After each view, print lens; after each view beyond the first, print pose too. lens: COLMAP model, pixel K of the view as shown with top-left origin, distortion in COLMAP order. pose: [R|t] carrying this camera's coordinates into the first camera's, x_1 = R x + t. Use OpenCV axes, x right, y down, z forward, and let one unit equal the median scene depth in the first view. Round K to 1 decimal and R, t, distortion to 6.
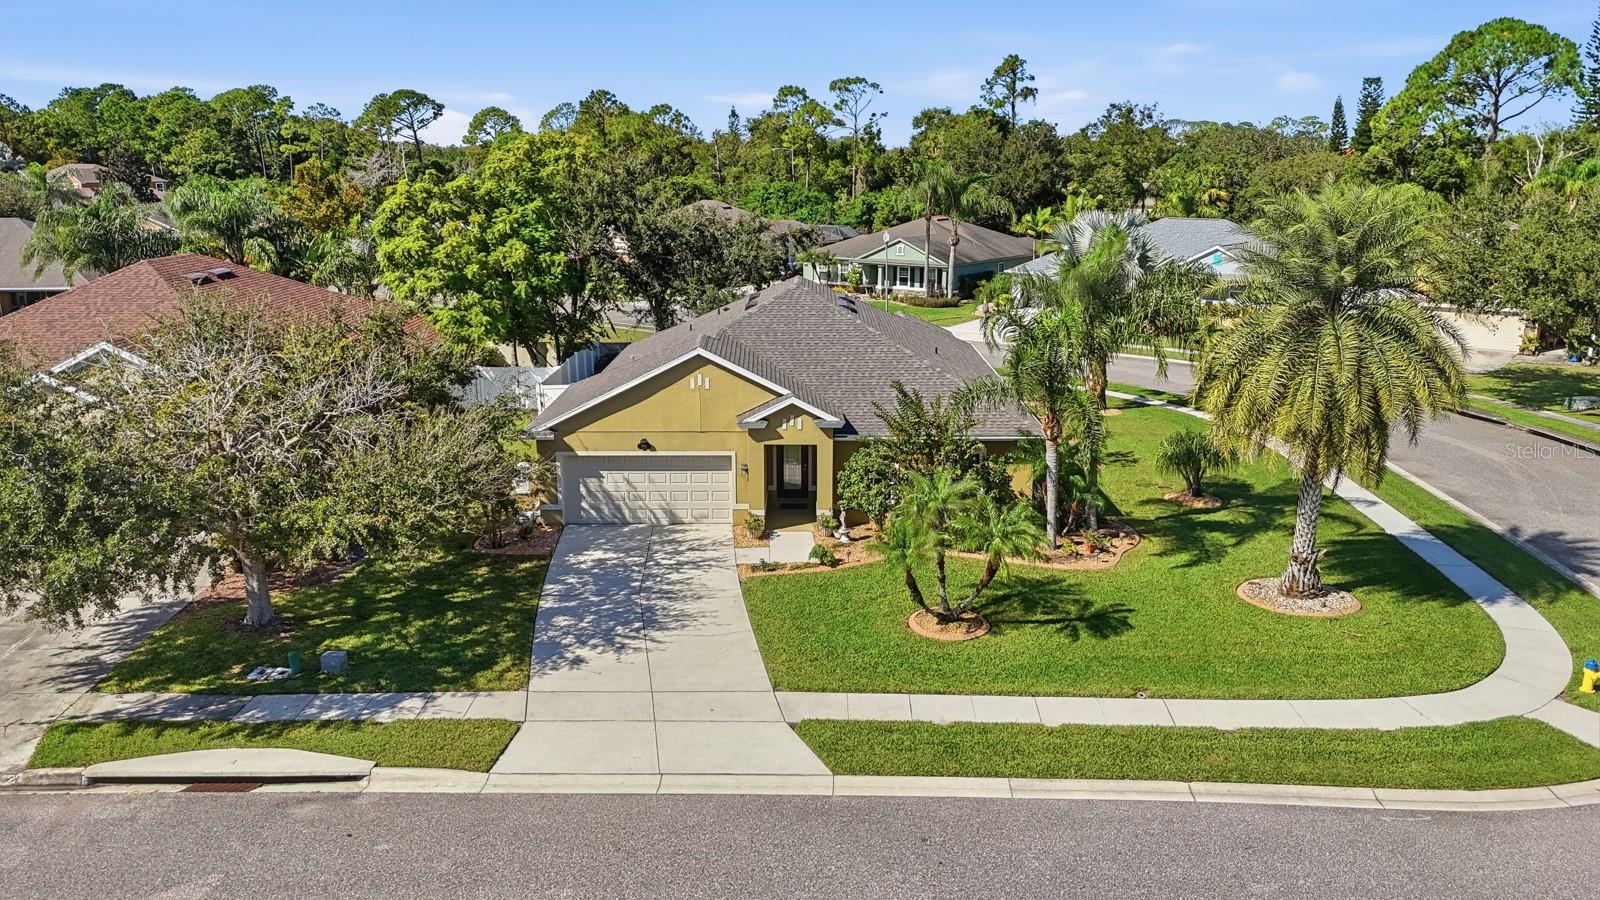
lens RADIAL K [[1173.8, 0, 804.3], [0, 1173.8, 438.3], [0, 0, 1]] dist [0.029005, -0.012302]
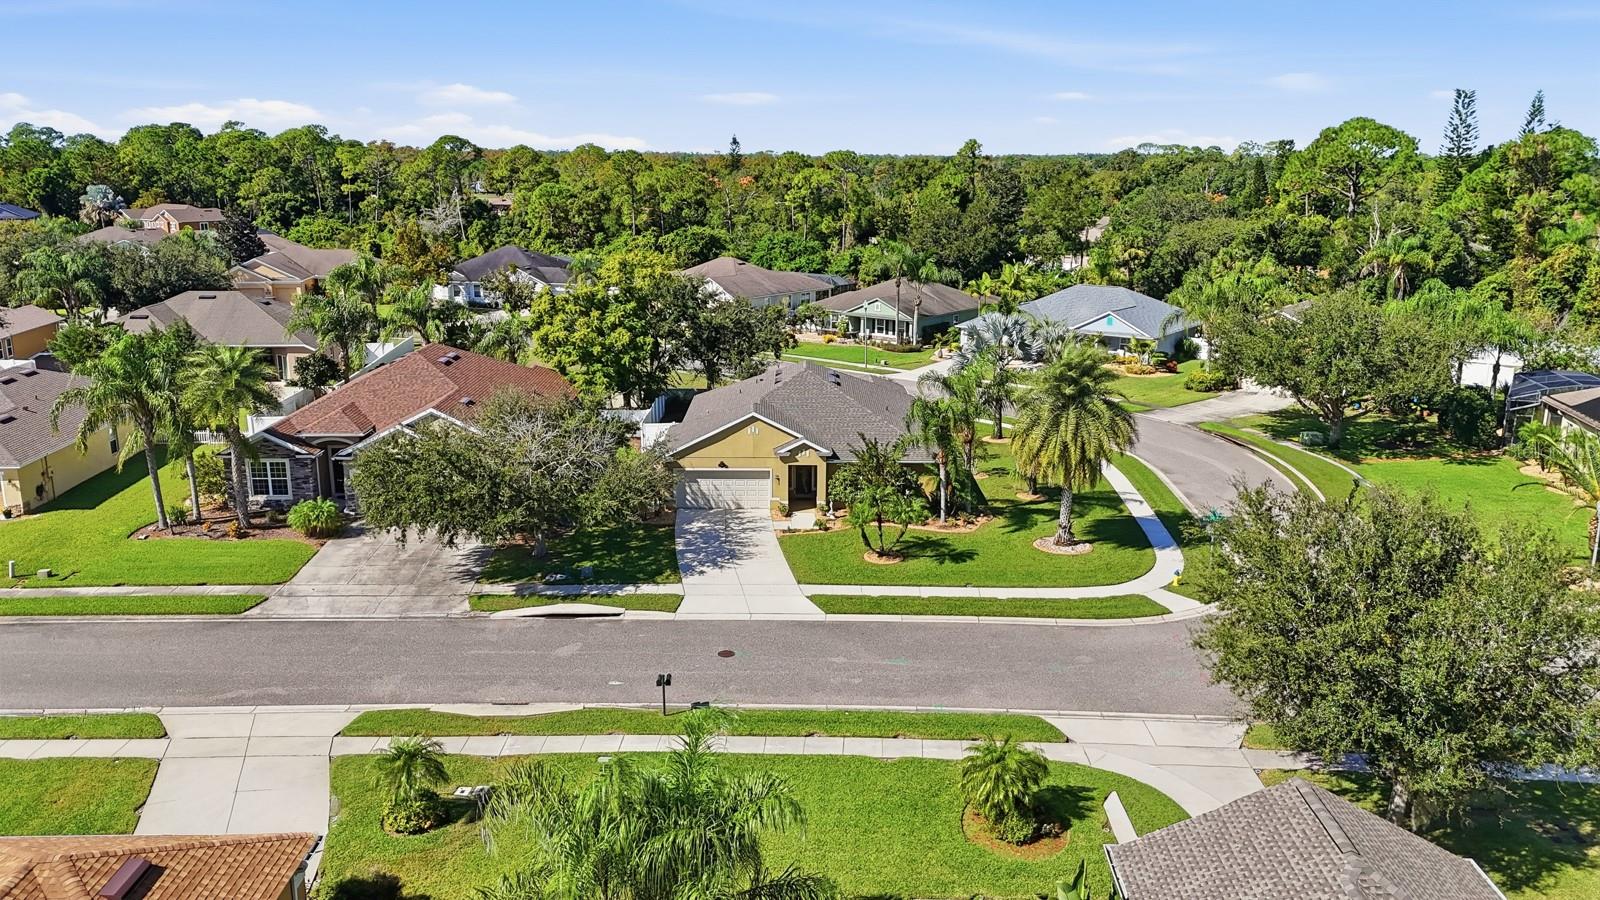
lens RADIAL K [[1173.8, 0, 795.3], [0, 1173.8, 454.5], [0, 0, 1]] dist [0.029005, -0.012302]
pose [[0.999989, 0.004635, -0.000663, -0.022088], [-0.004625, 0.999891, 0.014025, -0.036663], [0.000727, -0.014021, 0.999901, -0.818574]]
